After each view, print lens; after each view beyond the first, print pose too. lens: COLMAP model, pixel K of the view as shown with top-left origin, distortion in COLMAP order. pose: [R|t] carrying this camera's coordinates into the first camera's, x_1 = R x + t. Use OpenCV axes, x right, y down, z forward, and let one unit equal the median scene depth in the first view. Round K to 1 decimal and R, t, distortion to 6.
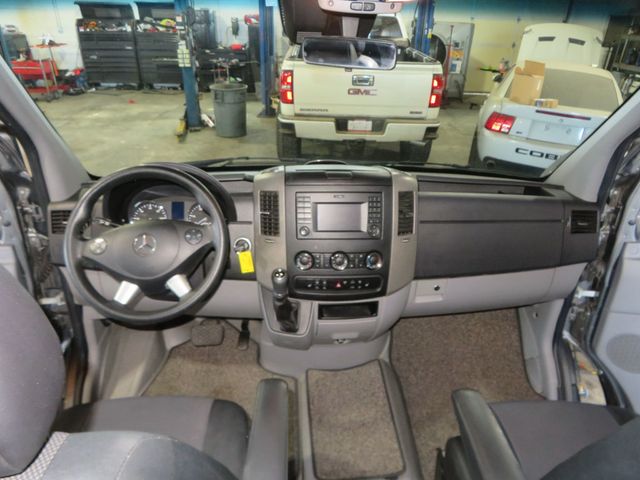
lens RADIAL K [[458.8, 0, 326.7], [0, 458.8, 236.3], [0, 0, 1]] dist [-0.006085, 0.004981]
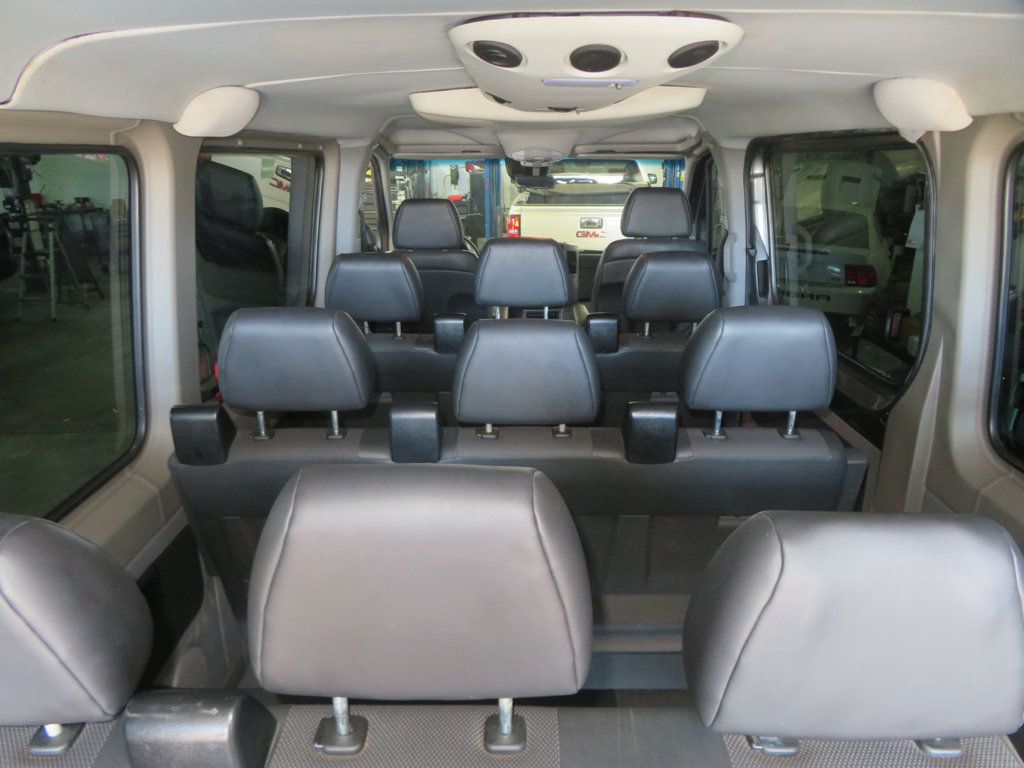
lens RADIAL K [[734.1, 0, 522.7], [0, 734.1, 378.2], [0, 0, 1]] dist [-0.006085, 0.004981]
pose [[0.996745, -0.007239, -0.080299, 0.051543], [-0.005242, 0.988035, -0.154139, 0.211304], [0.080454, 0.154059, 0.984781, -0.463803]]
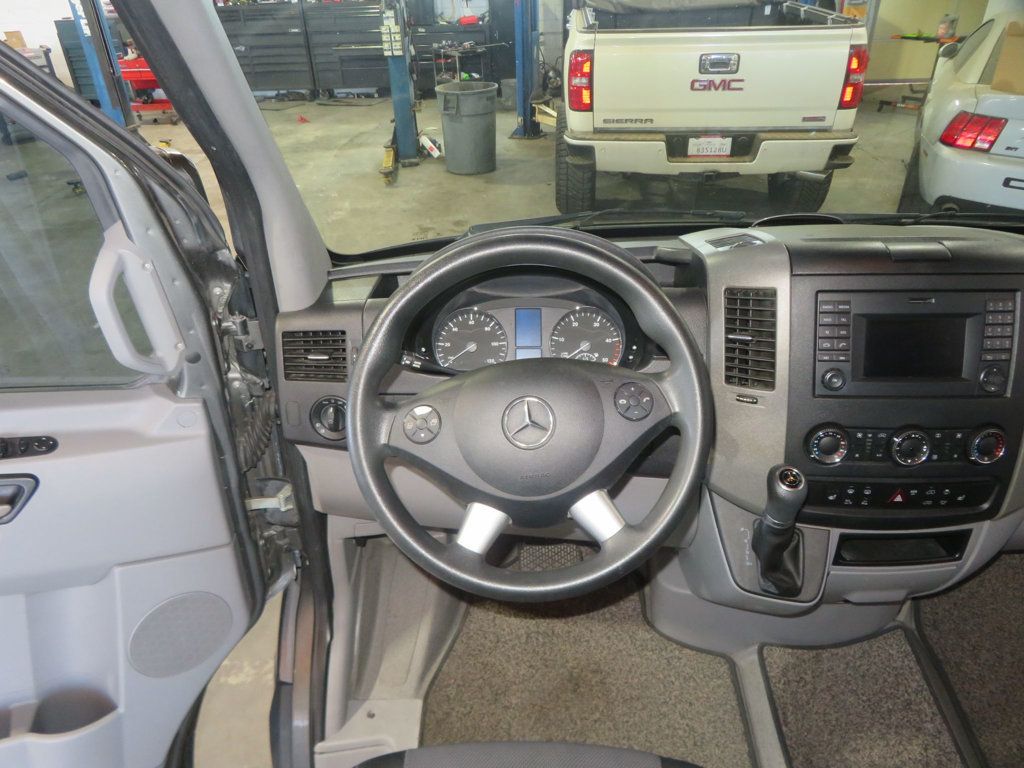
lens RADIAL K [[730.7, 0, 510.2], [0, 730.7, 378.9], [0, 0, 1]] dist [0.010161, 0.008731]
pose [[0.993461, 0.006036, -0.114014, -0.063493], [0.001076, 0.998063, 0.062209, -0.012408], [0.114169, -0.061925, 0.991530, 0.060287]]
